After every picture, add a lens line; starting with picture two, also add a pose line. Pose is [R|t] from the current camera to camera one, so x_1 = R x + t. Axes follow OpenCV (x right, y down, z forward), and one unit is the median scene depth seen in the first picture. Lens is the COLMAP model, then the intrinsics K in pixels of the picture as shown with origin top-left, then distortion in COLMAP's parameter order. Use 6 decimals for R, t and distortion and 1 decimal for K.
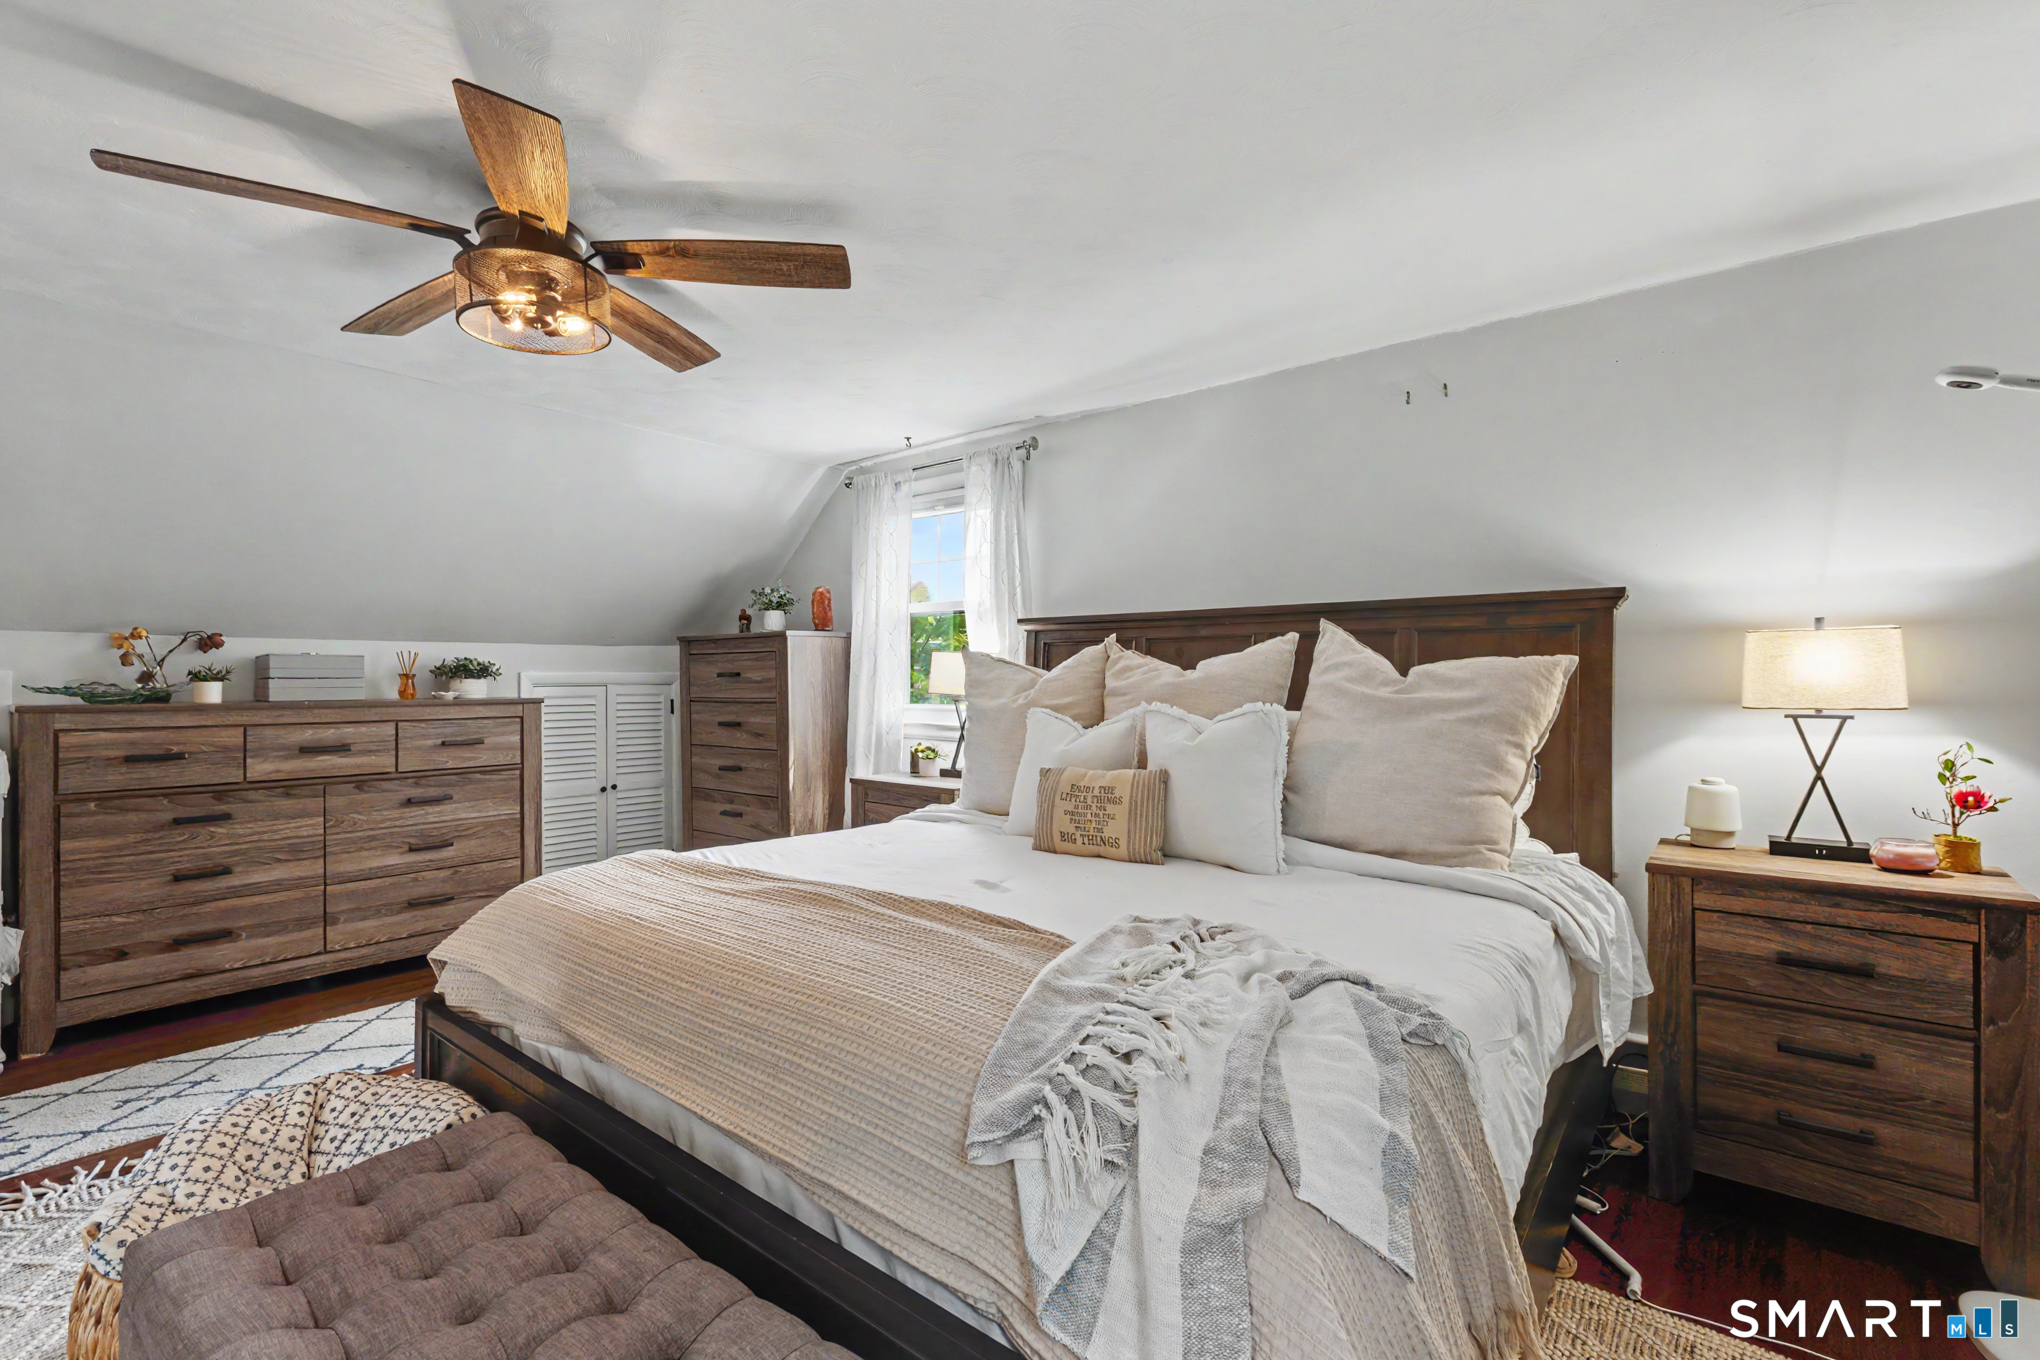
lens RADIAL K [[913.9, 0, 1006.5], [0, 913.9, 670.9], [0, 0, 1]] dist [-0.001465, -0.001513]
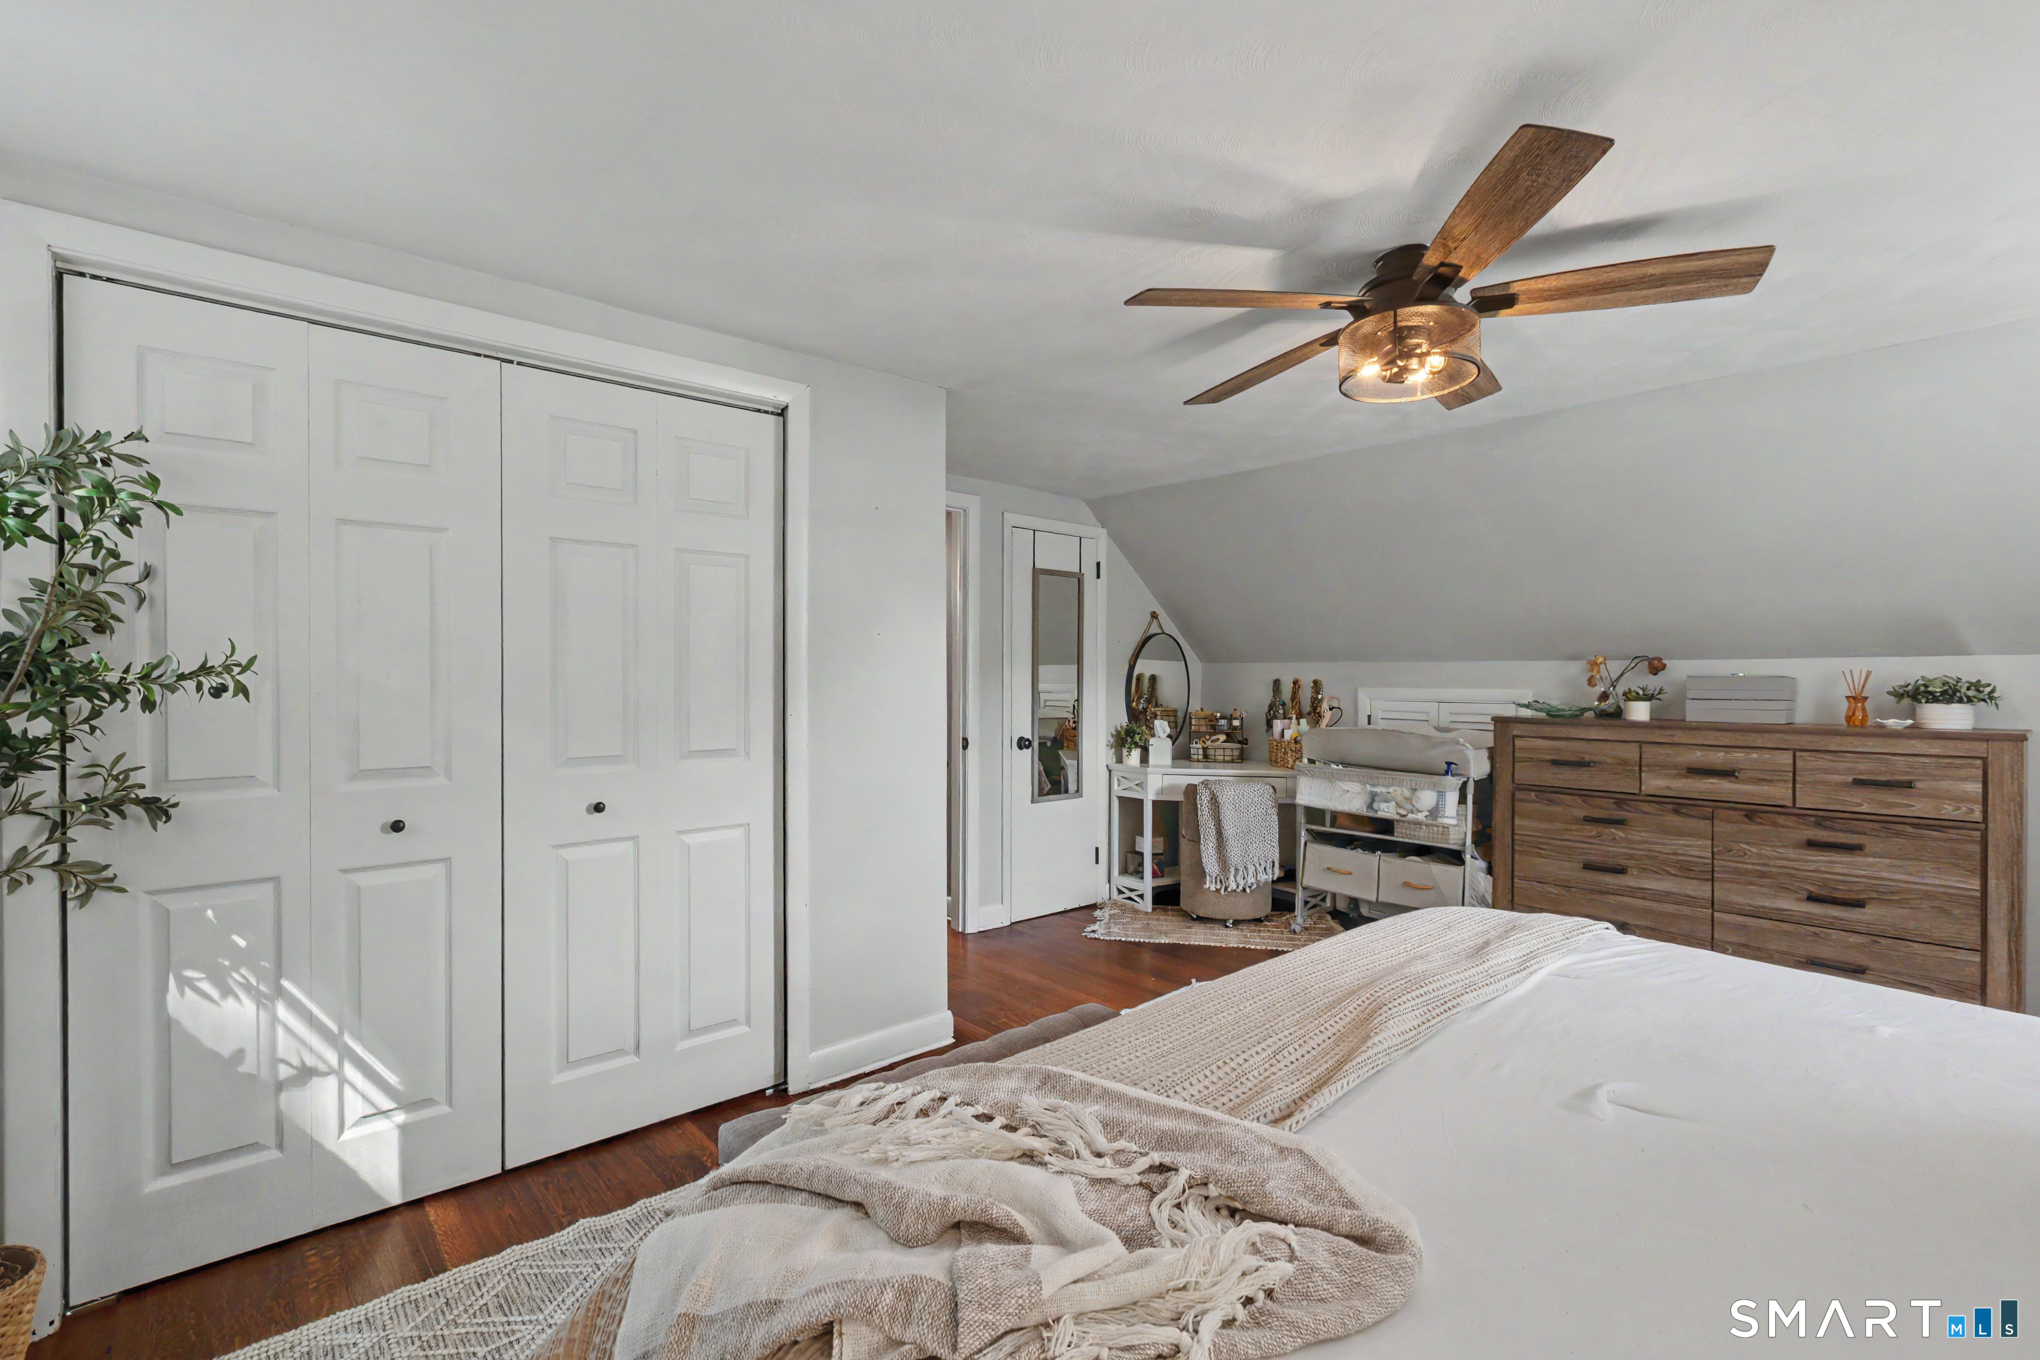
lens RADIAL K [[913.9, 0, 1021.6], [0, 913.9, 678.2], [0, 0, 1]] dist [-0.001465, -0.001513]
pose [[-0.149112, -0.002867, -0.988816, 0.349017], [0.002958, 0.999990, -0.003346, -0.015158], [0.988816, -0.003424, -0.149102, 0.418977]]
